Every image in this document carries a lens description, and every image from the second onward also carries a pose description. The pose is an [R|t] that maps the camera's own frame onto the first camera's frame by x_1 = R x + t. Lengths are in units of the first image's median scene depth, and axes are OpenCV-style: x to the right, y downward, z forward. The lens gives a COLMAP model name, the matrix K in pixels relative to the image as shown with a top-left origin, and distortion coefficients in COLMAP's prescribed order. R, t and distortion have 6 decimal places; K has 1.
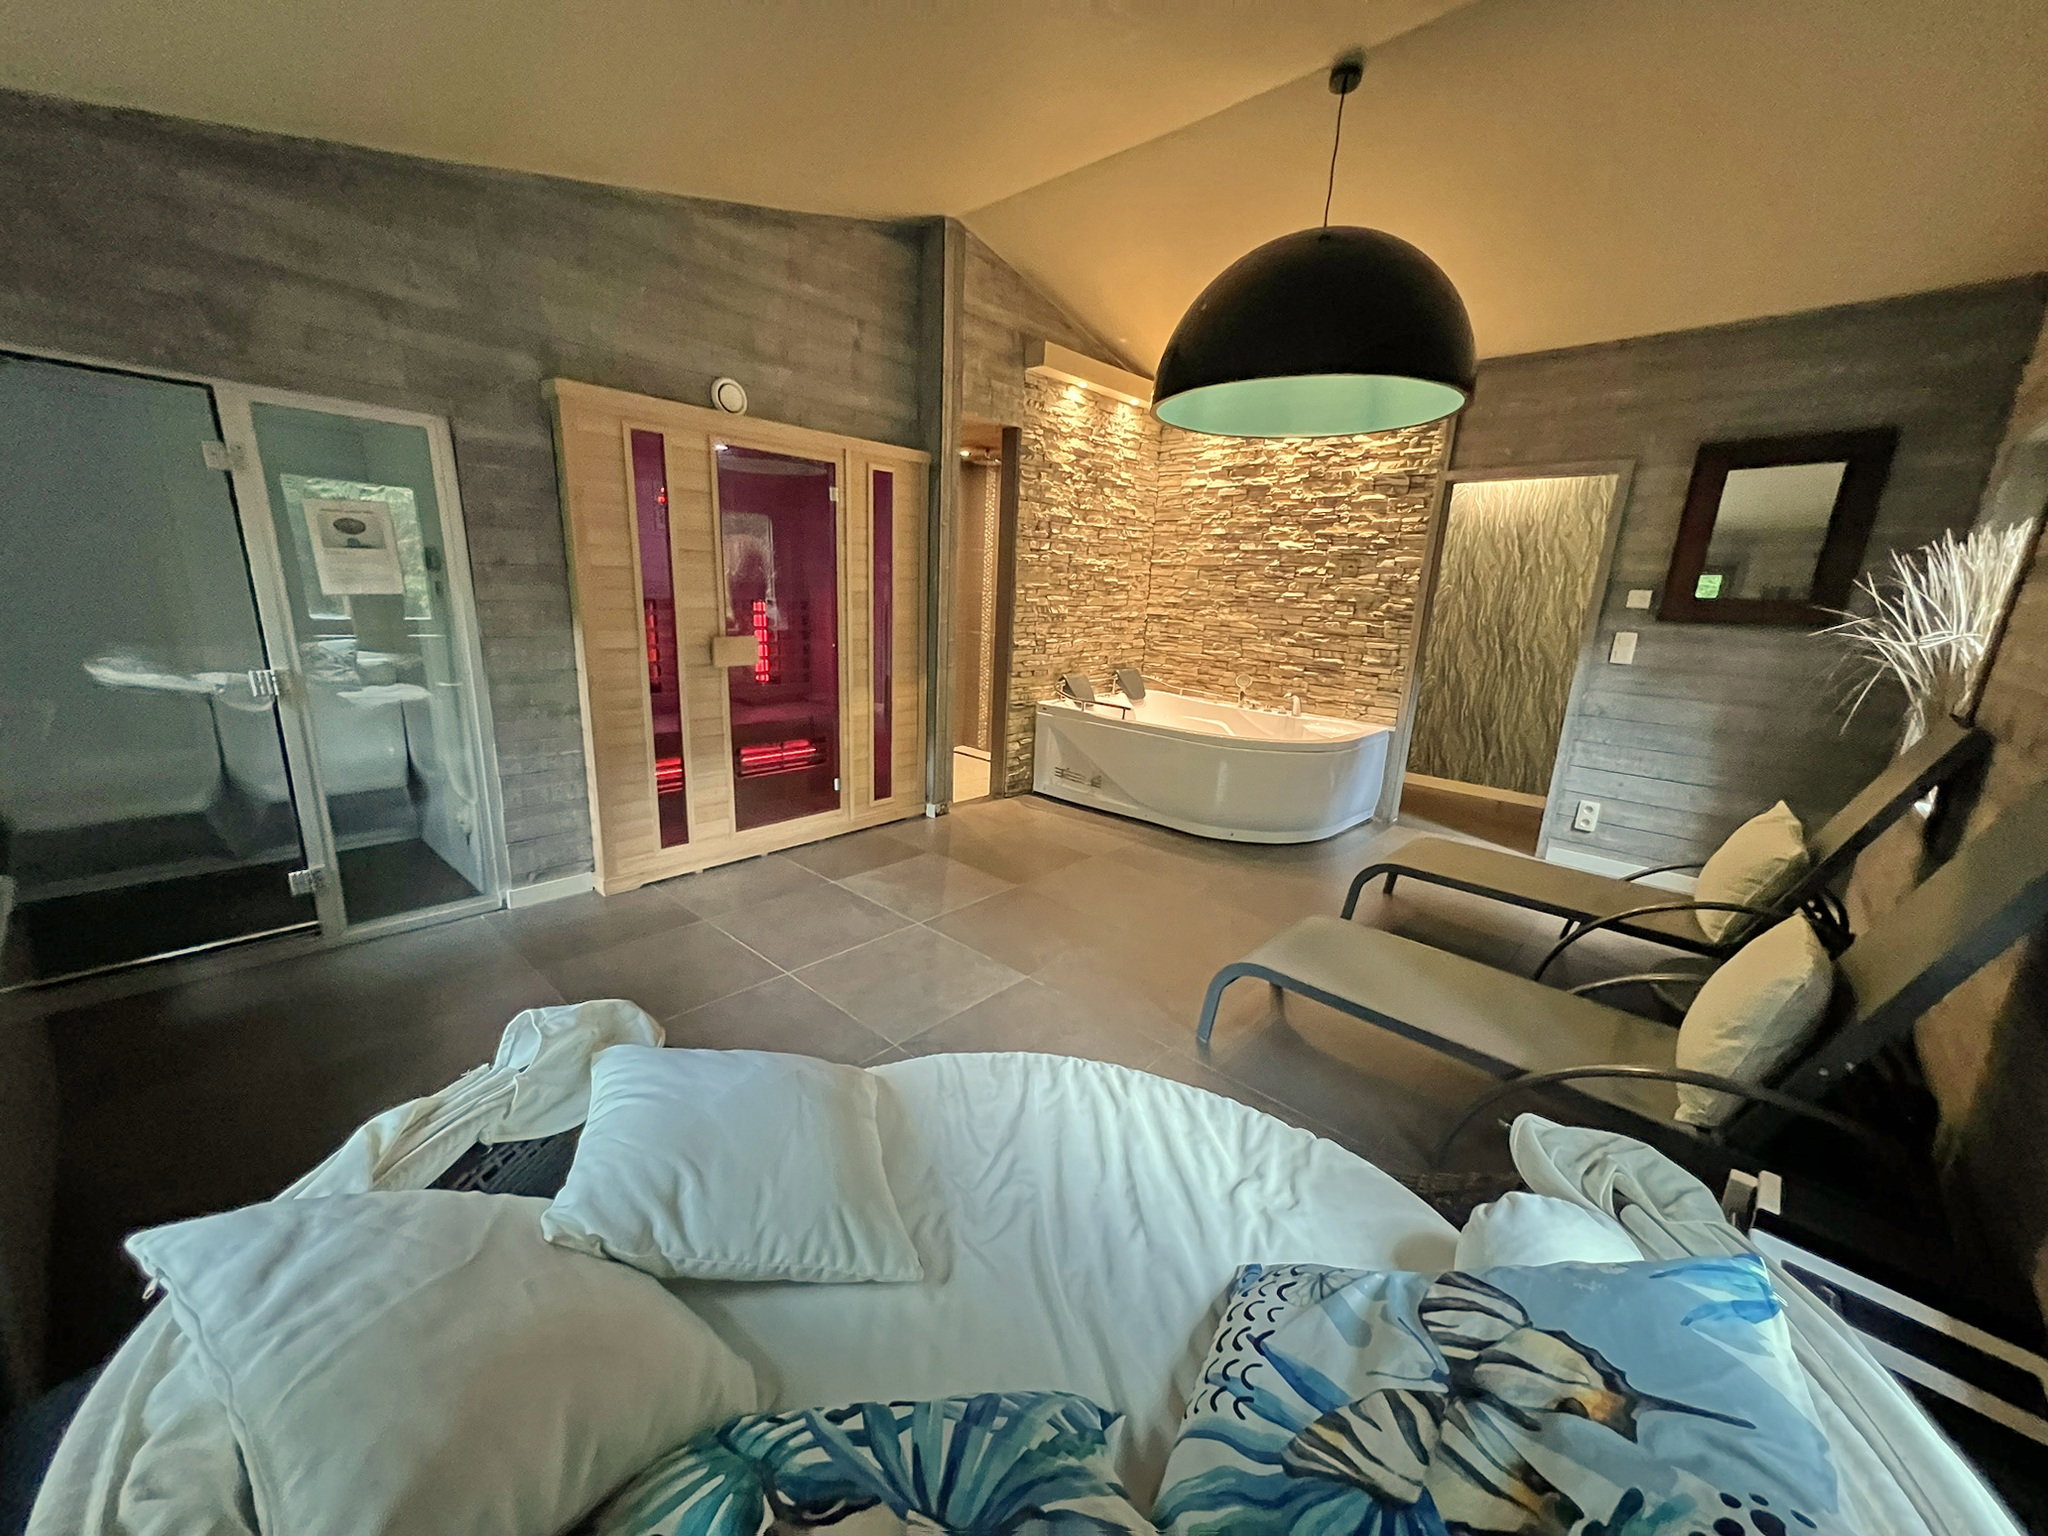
lens RADIAL K [[772.6, 0, 1024.0], [0, 772.6, 768.0], [0, 0, 1]] dist [0.037896, -0.000020]
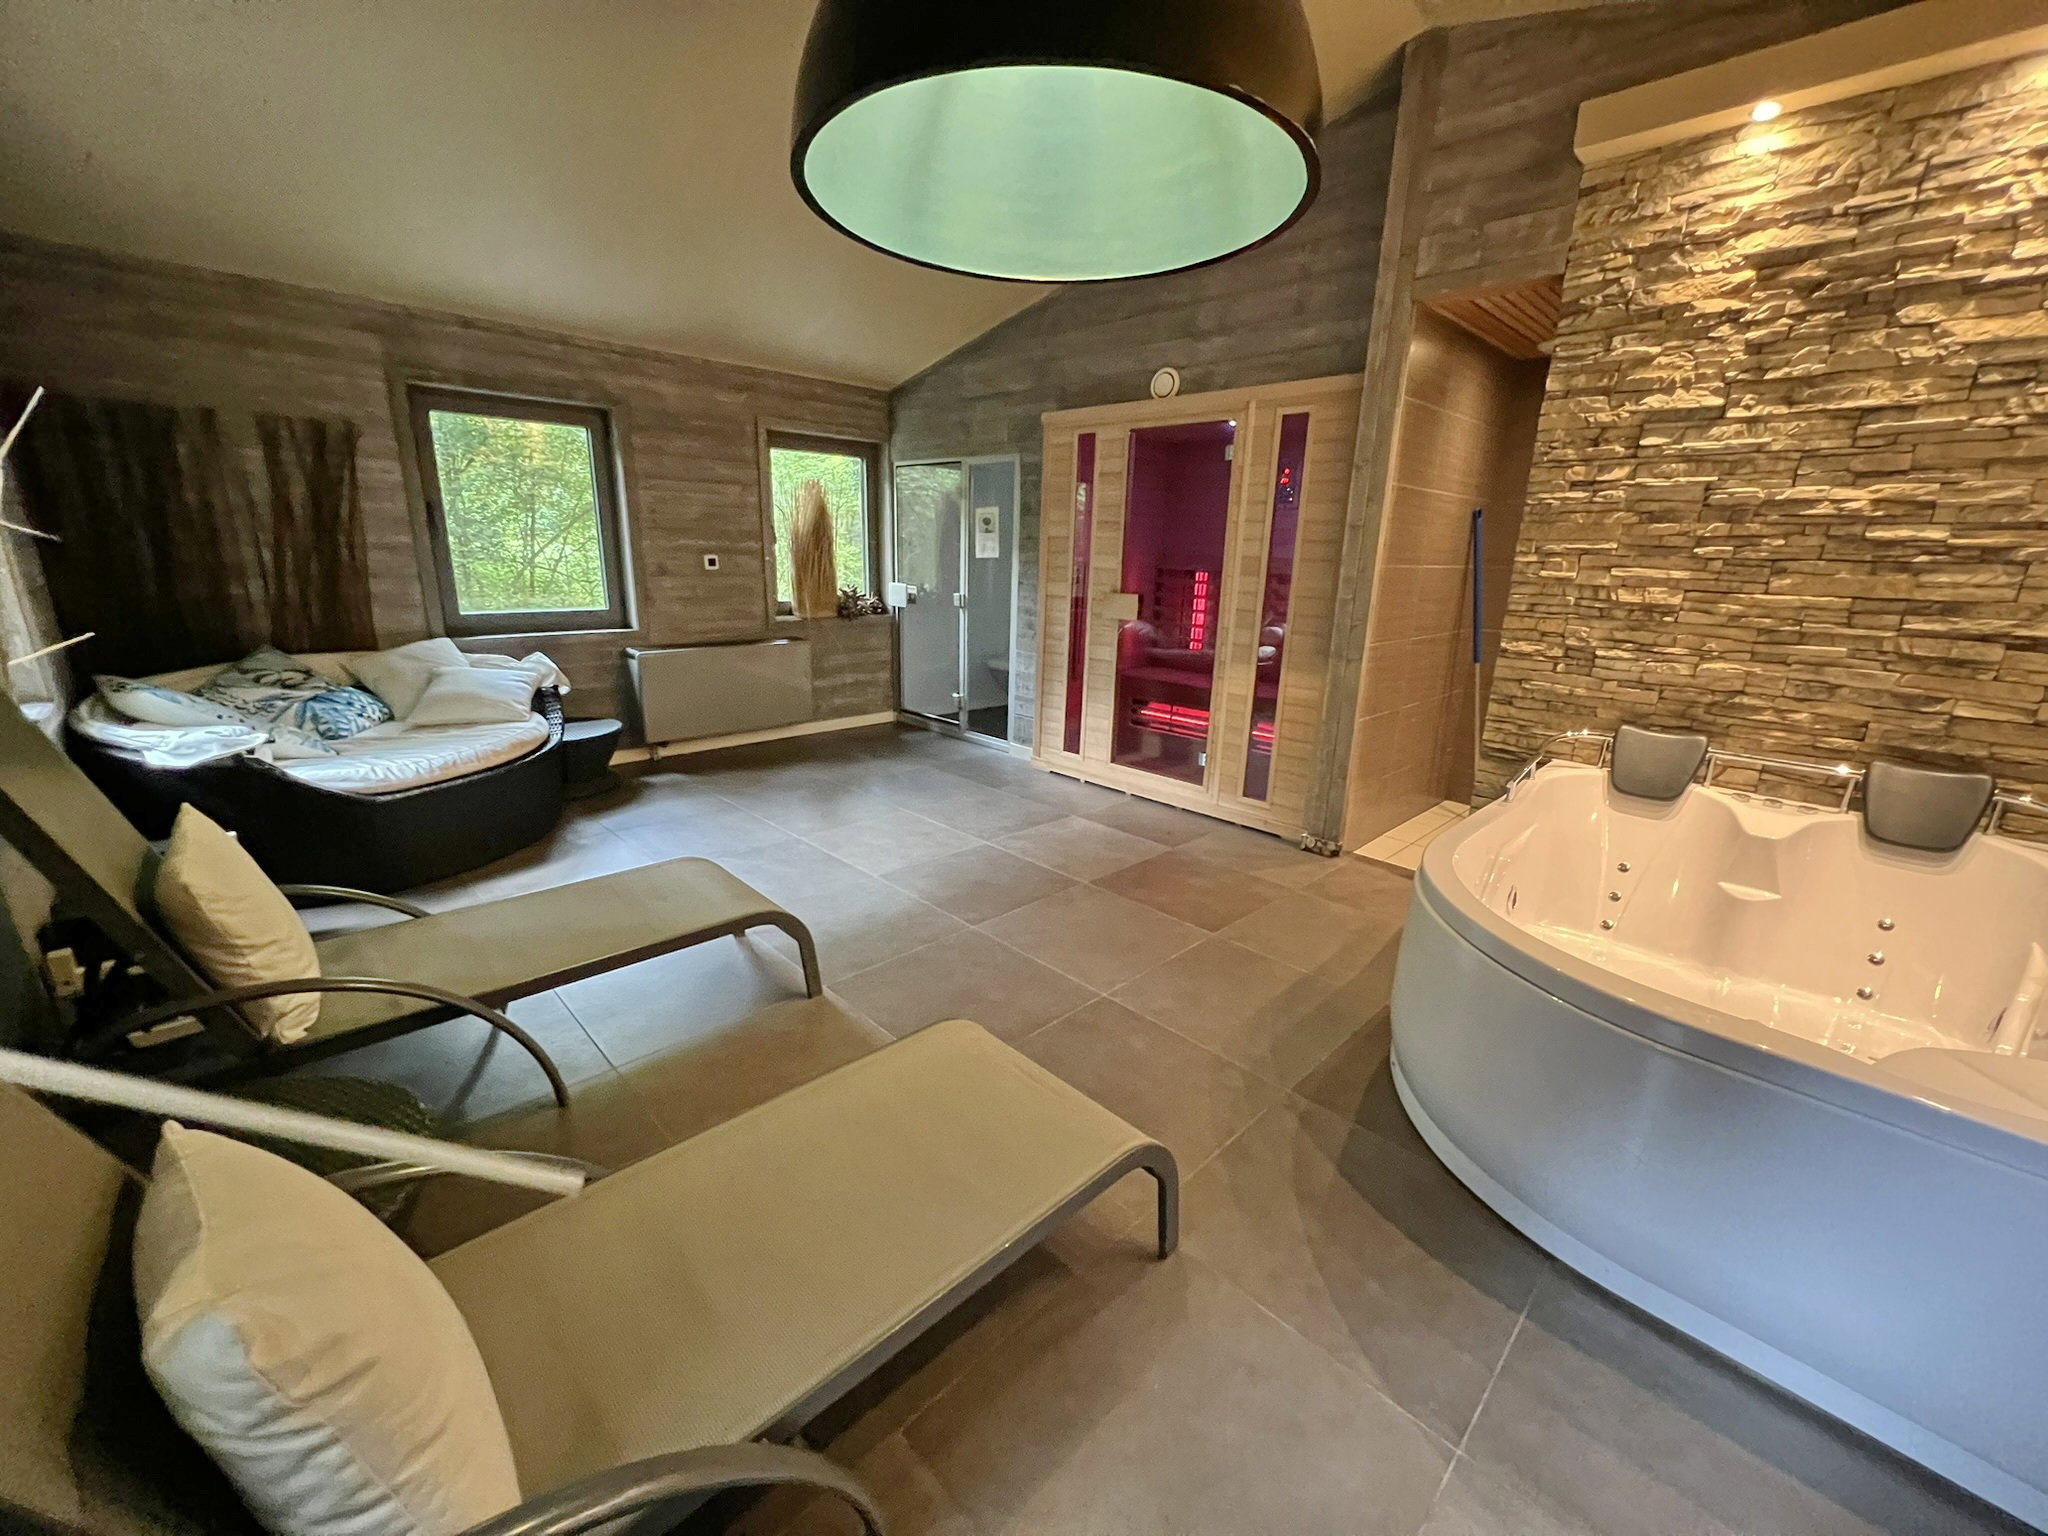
lens RADIAL K [[823.4, 0, 1021.2], [0, 823.4, 768.4], [0, 0, 1]] dist [-0.000151, 0.000001]
pose [[-0.052888, 0.218515, -0.974399, 0.646495], [-0.267018, 0.937141, 0.224653, -0.116109], [0.962239, 0.272063, 0.008784, 0.663035]]
